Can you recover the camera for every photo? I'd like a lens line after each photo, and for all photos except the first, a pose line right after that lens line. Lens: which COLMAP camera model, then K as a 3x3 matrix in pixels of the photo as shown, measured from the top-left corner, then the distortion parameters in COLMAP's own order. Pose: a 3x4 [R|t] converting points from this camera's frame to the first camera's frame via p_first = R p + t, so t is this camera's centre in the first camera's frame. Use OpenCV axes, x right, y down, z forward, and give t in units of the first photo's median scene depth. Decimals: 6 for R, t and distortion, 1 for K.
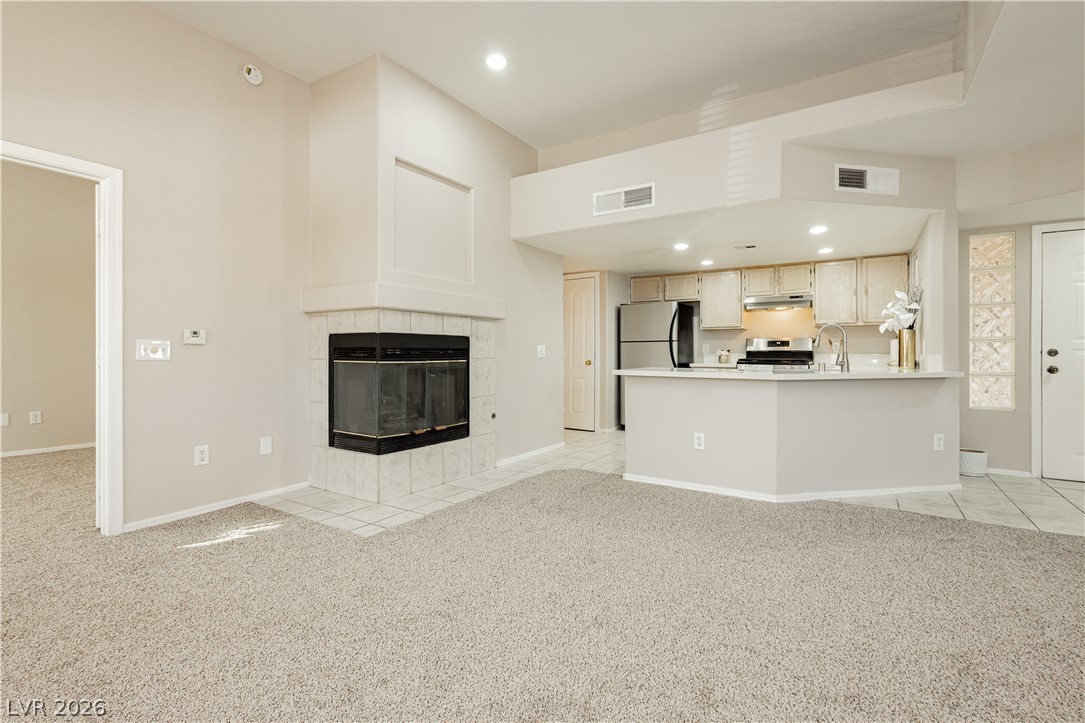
lens RADIAL K [[503.2, 0, 536.2], [0, 503.2, 351.3], [0, 0, 1]] dist [0.008294, -0.001988]
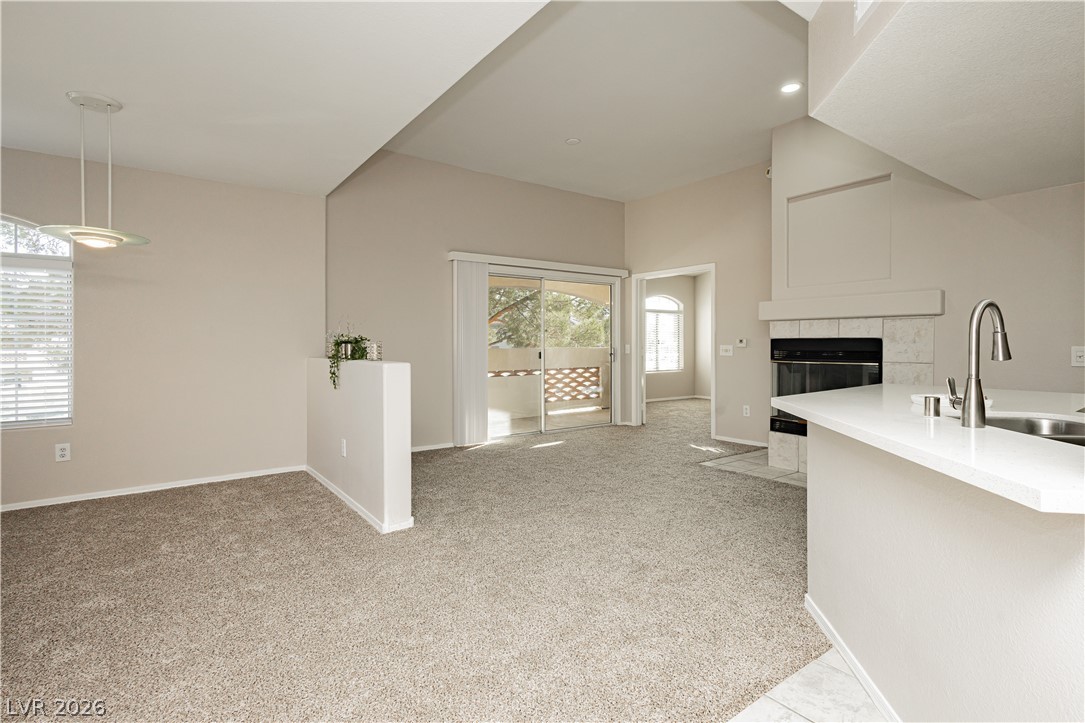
lens RADIAL K [[503.2, 0, 553.1], [0, 503.2, 351.1], [0, 0, 1]] dist [0.008294, -0.001988]
pose [[-0.331349, 0.012465, -0.943426, 0.948946], [0.003588, 0.999922, 0.011951, -0.018739], [0.943502, 0.000575, -0.331368, 0.745223]]
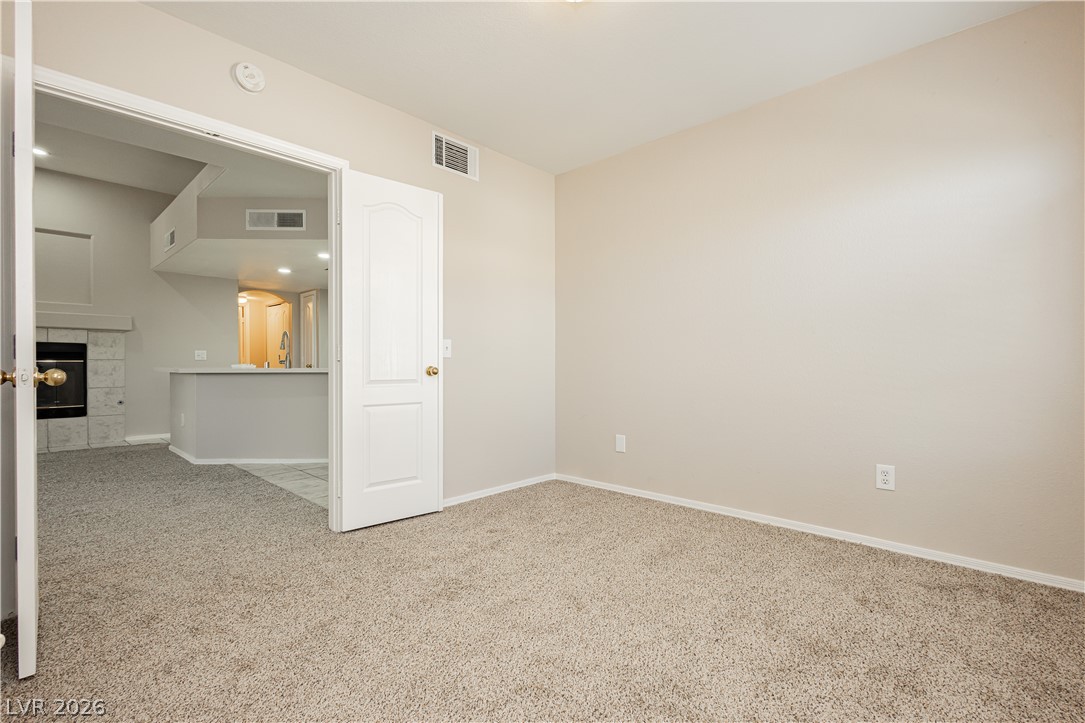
lens RADIAL K [[503.2, 0, 536.8], [0, 503.2, 366.3], [0, 0, 1]] dist [0.008294, -0.001988]
pose [[0.982508, -0.000130, -0.186223, 1.343931], [0.000977, 0.999990, 0.004458, 0.028376], [0.186220, -0.004562, 0.982497, -0.128582]]
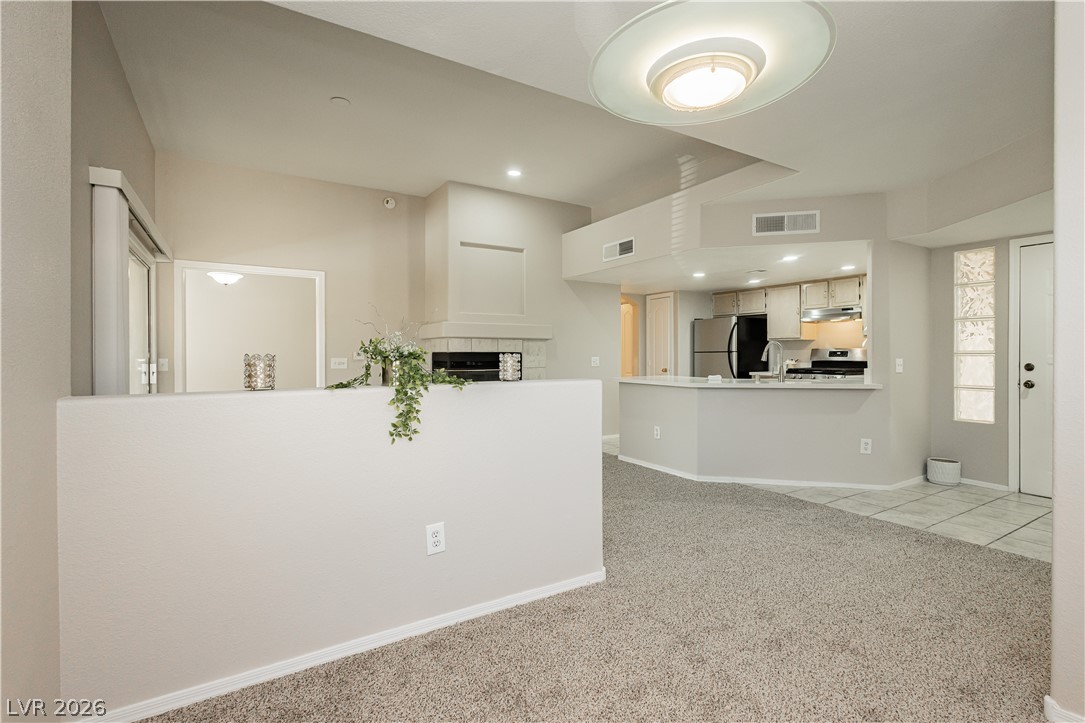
lens RADIAL K [[503.2, 0, 555.1], [0, 503.2, 360.8], [0, 0, 1]] dist [0.008294, -0.001988]
pose [[0.907324, 0.002783, -0.420423, 0.571702], [0.003775, 0.999884, 0.014765, -0.026483], [0.420415, -0.014984, 0.907208, -0.280956]]
